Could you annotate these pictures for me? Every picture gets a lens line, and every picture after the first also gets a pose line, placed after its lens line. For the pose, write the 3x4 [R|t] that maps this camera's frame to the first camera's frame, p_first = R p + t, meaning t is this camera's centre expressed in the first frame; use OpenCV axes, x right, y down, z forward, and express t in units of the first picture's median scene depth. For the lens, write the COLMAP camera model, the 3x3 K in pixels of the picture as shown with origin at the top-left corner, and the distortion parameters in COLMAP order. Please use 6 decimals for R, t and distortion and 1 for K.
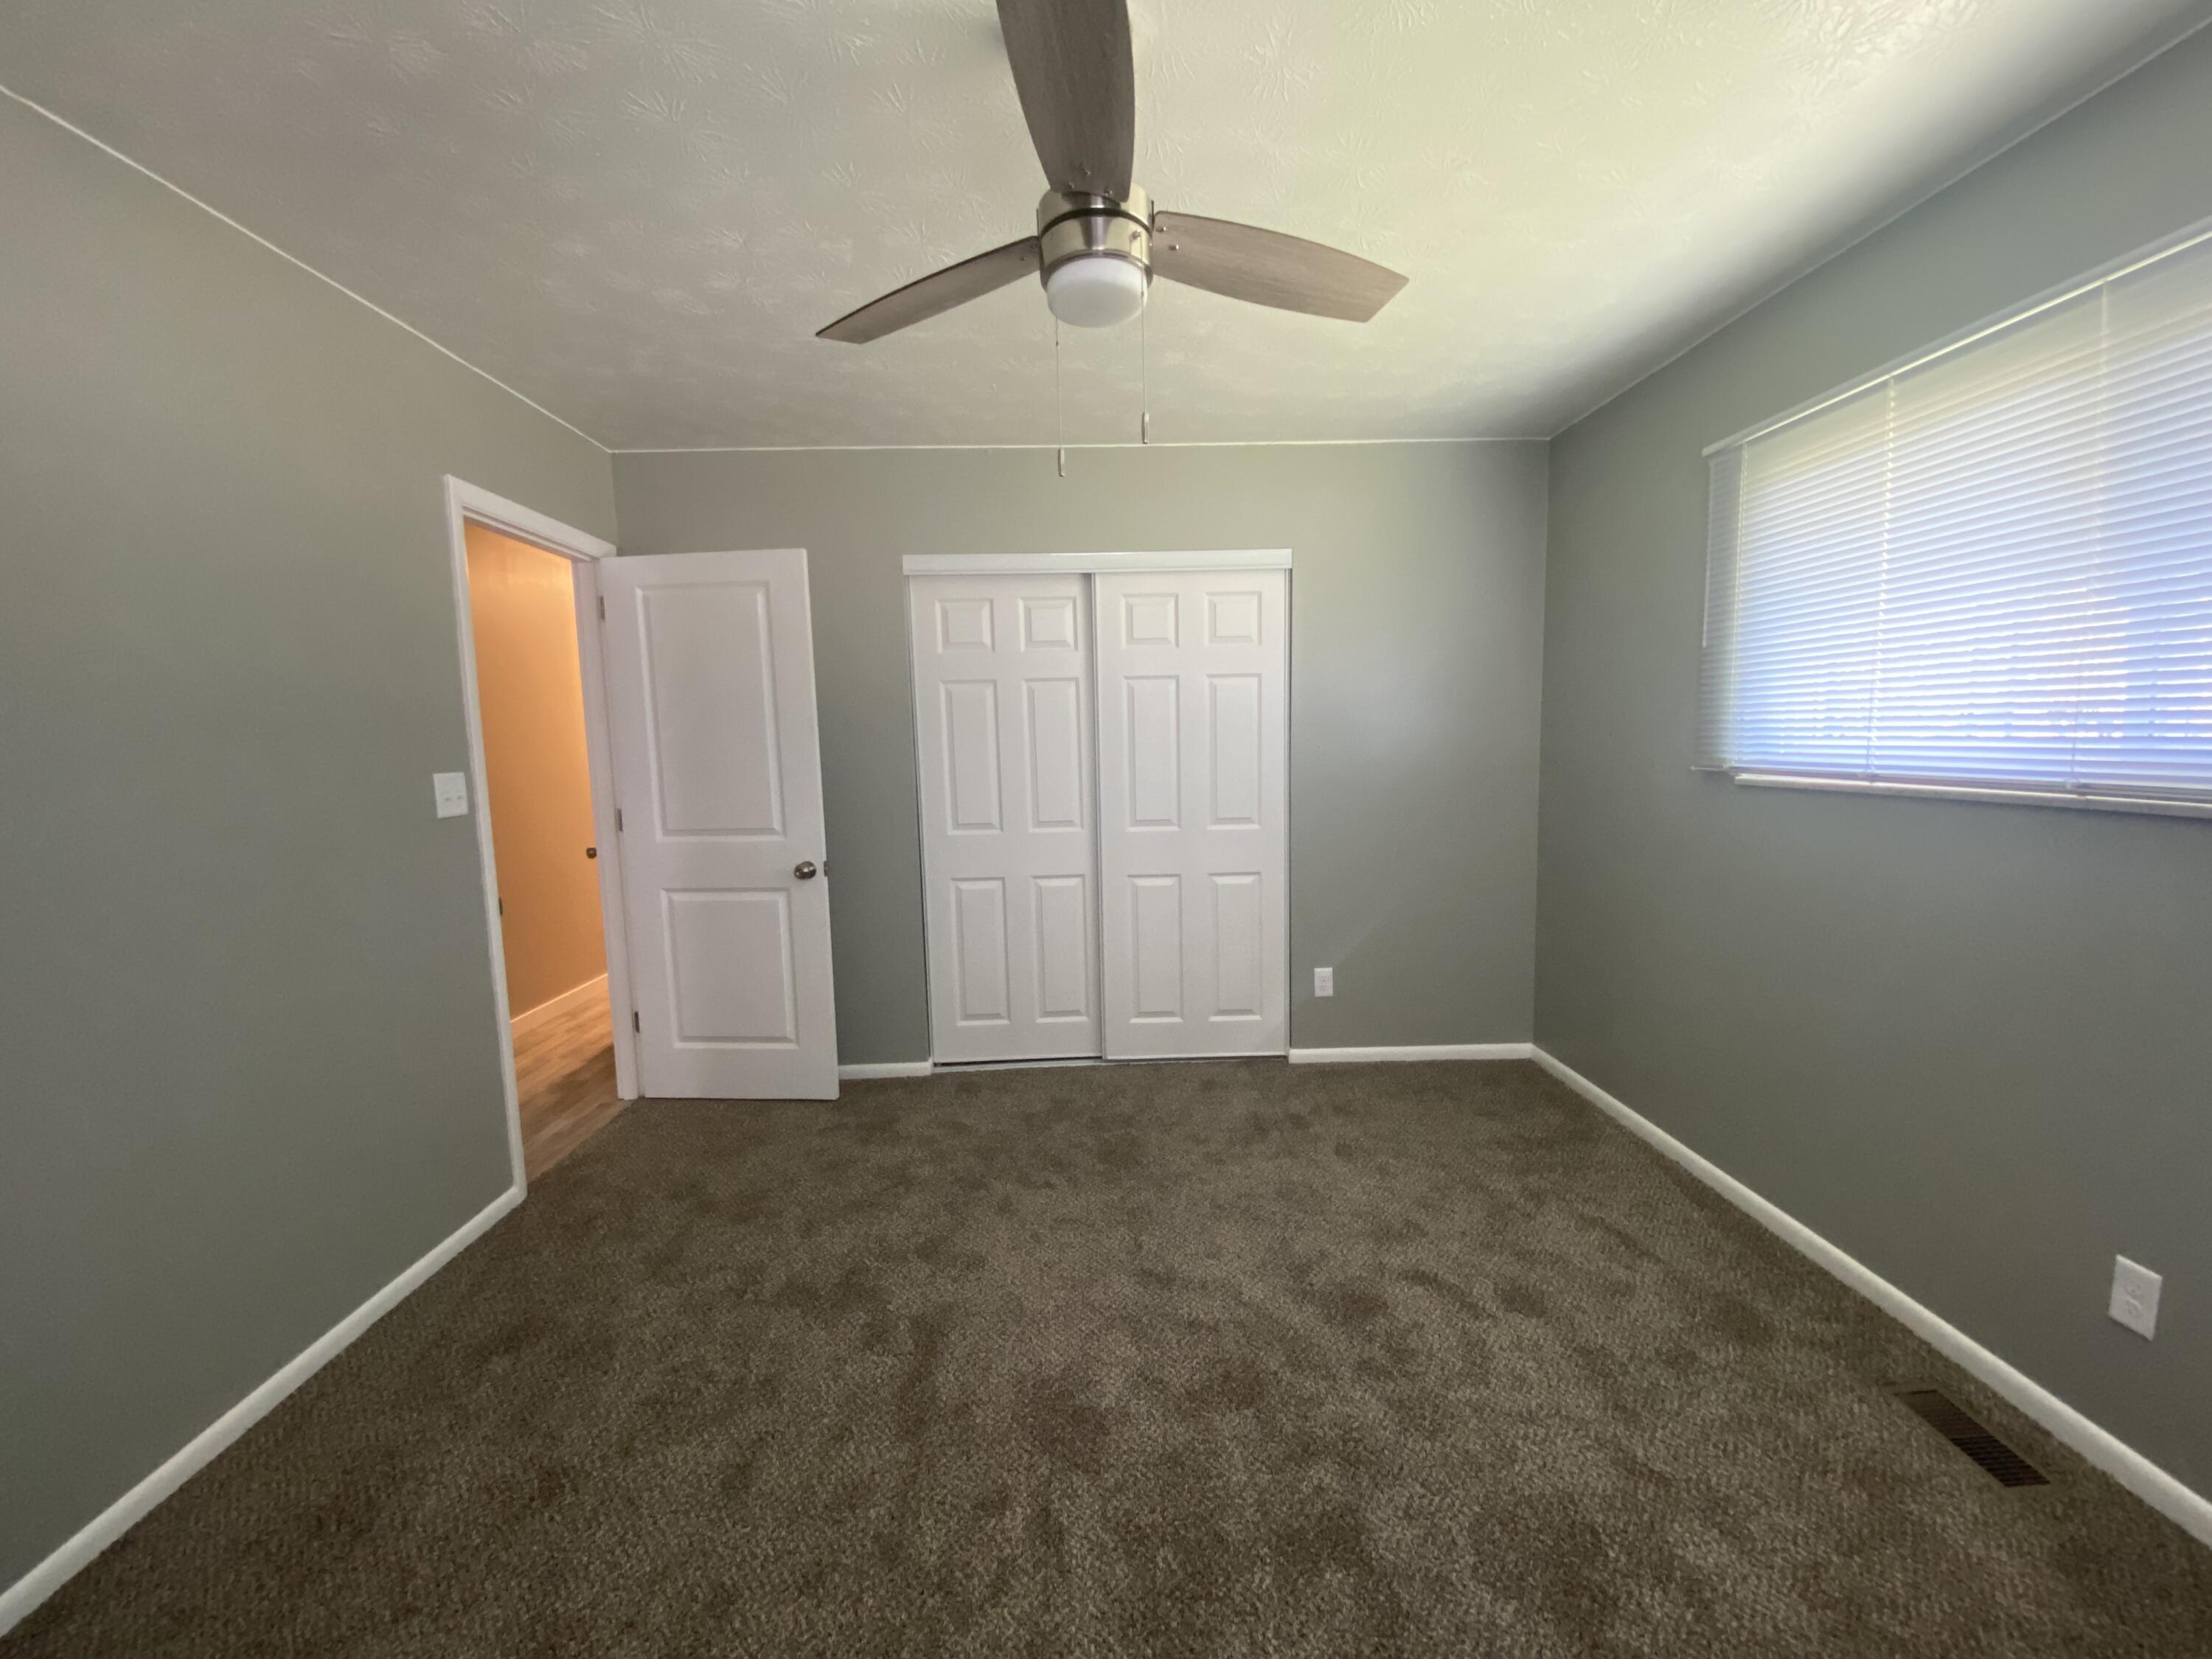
lens RADIAL K [[902.2, 0, 1106.0], [0, 902.2, 829.5], [0, 0, 1]] dist [0.018270, -0.019268]
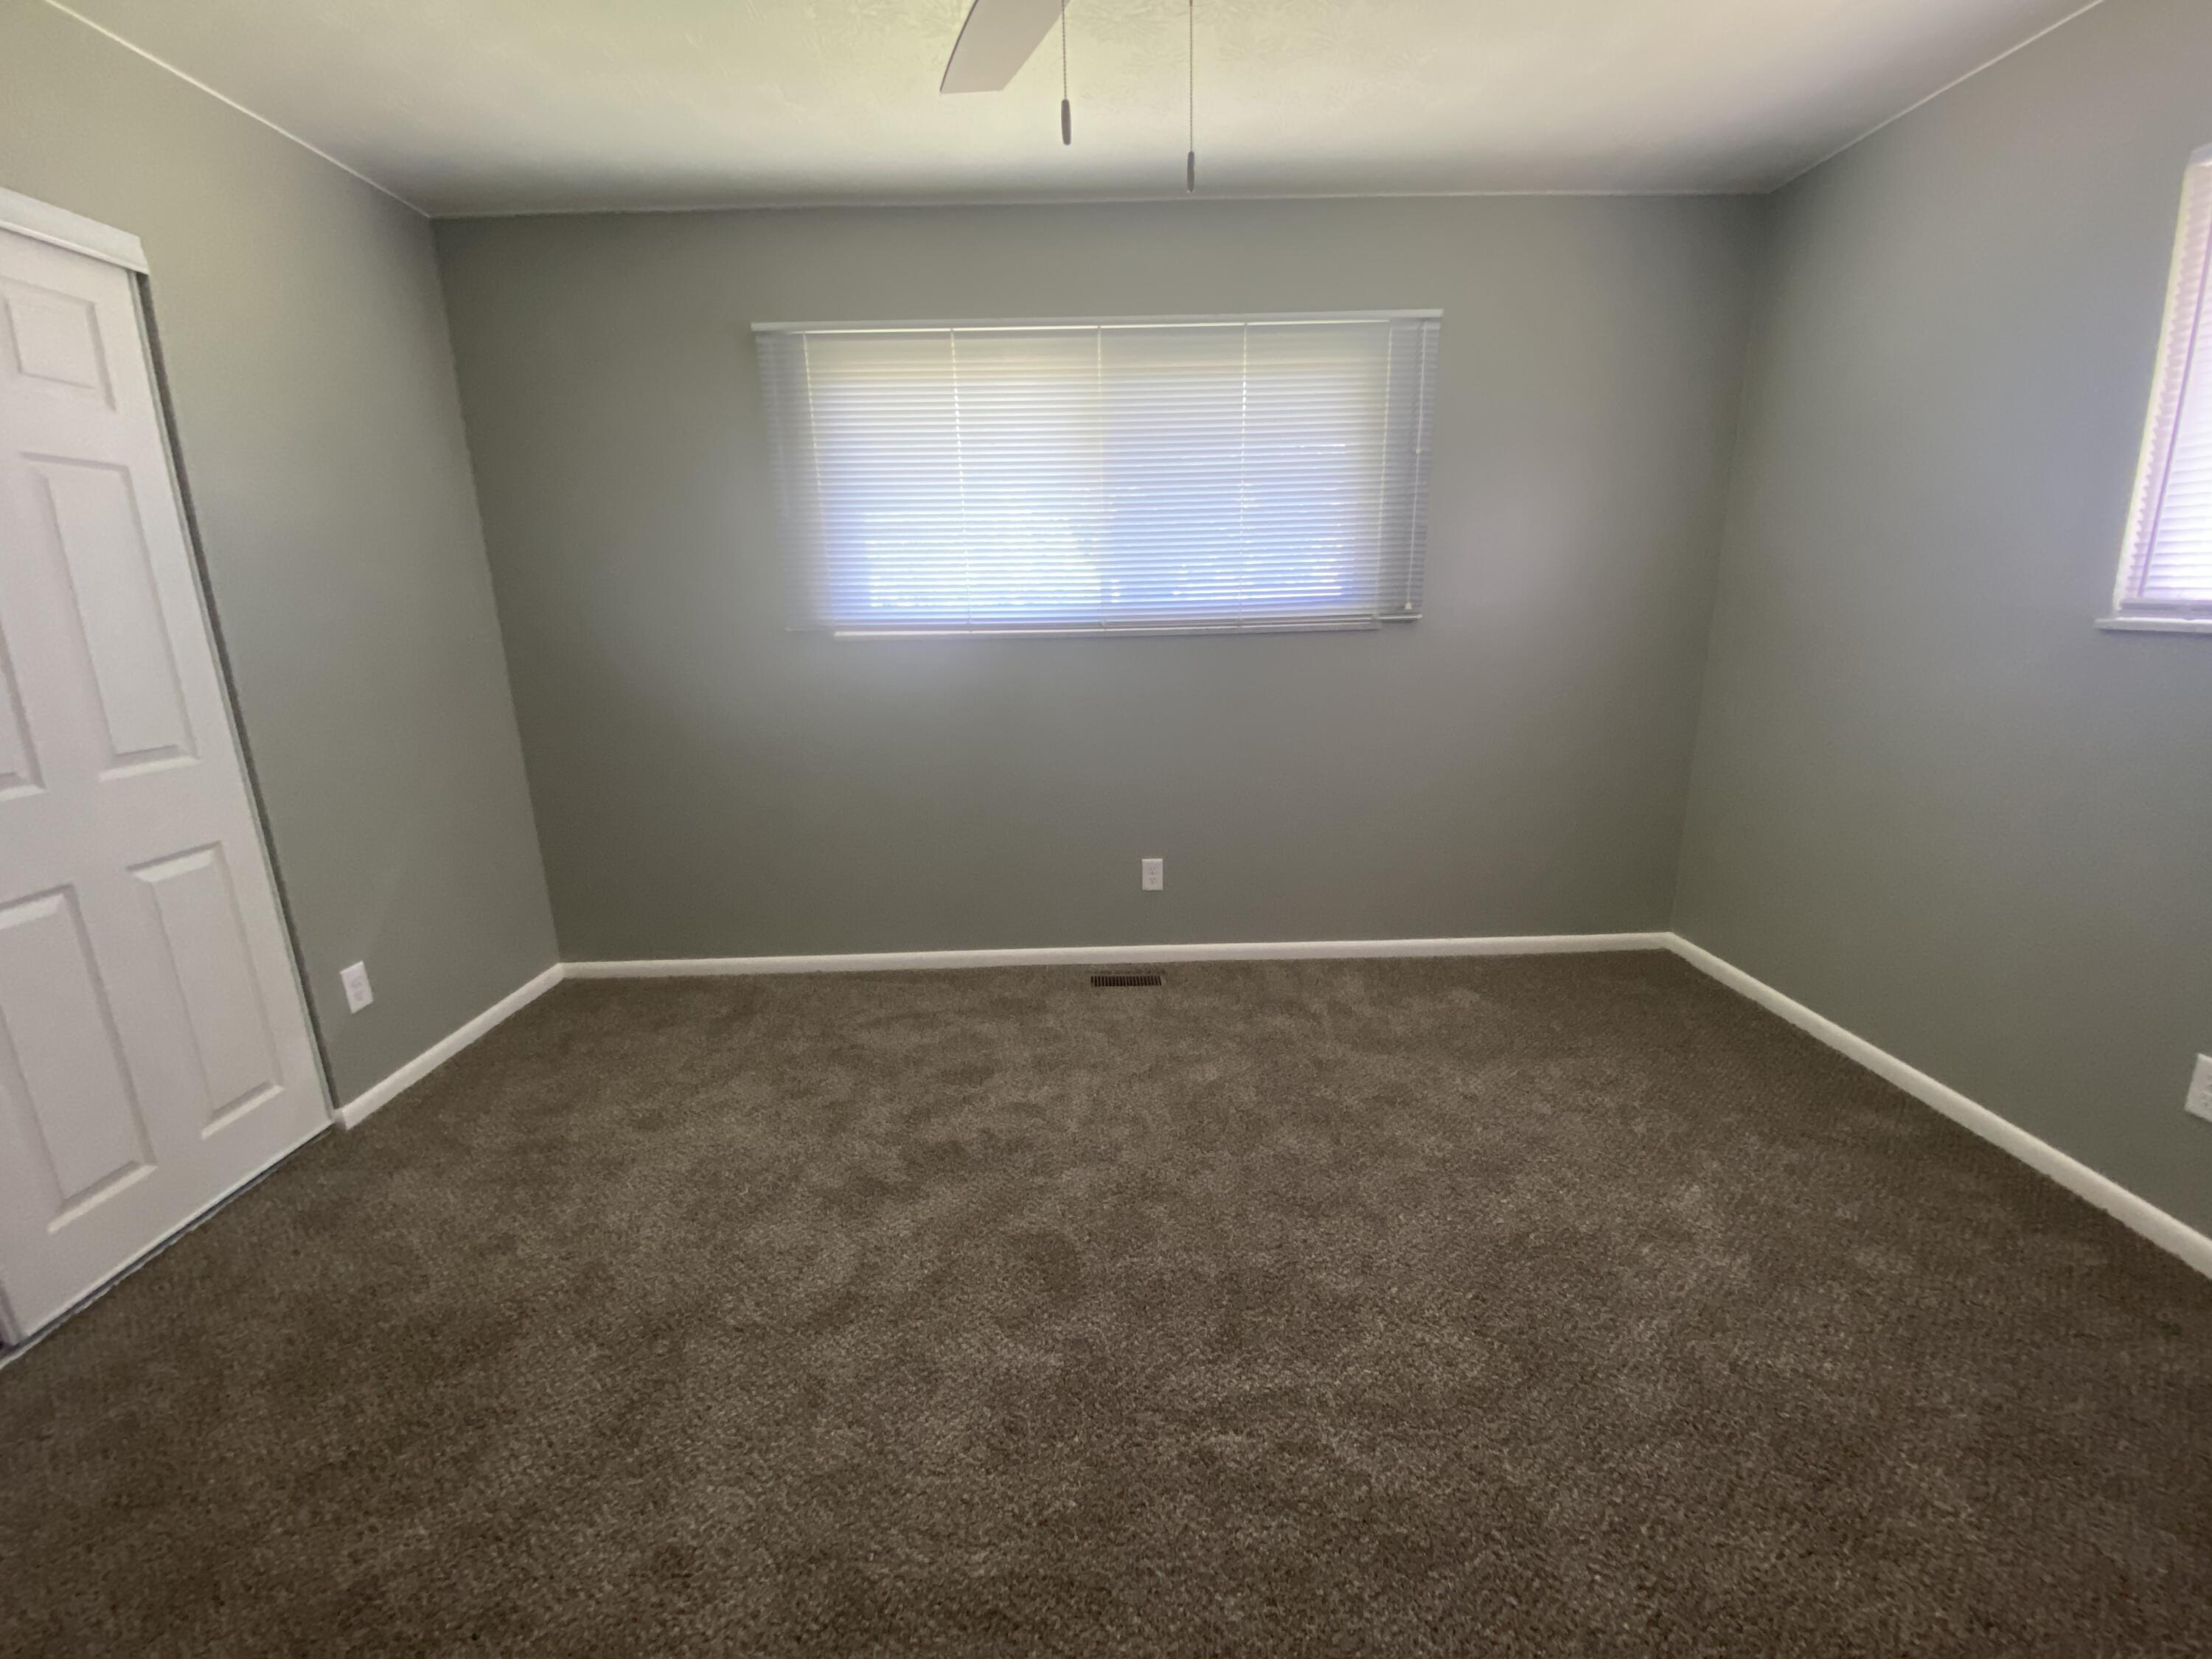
lens RADIAL K [[902.2, 0, 1106.0], [0, 902.2, 829.5], [0, 0, 1]] dist [0.018270, -0.019268]
pose [[-0.004040, -0.212398, 0.977175, -0.487549], [0.123290, 0.969622, 0.211266, -0.012686], [-0.992363, 0.121329, 0.022269, 0.594843]]
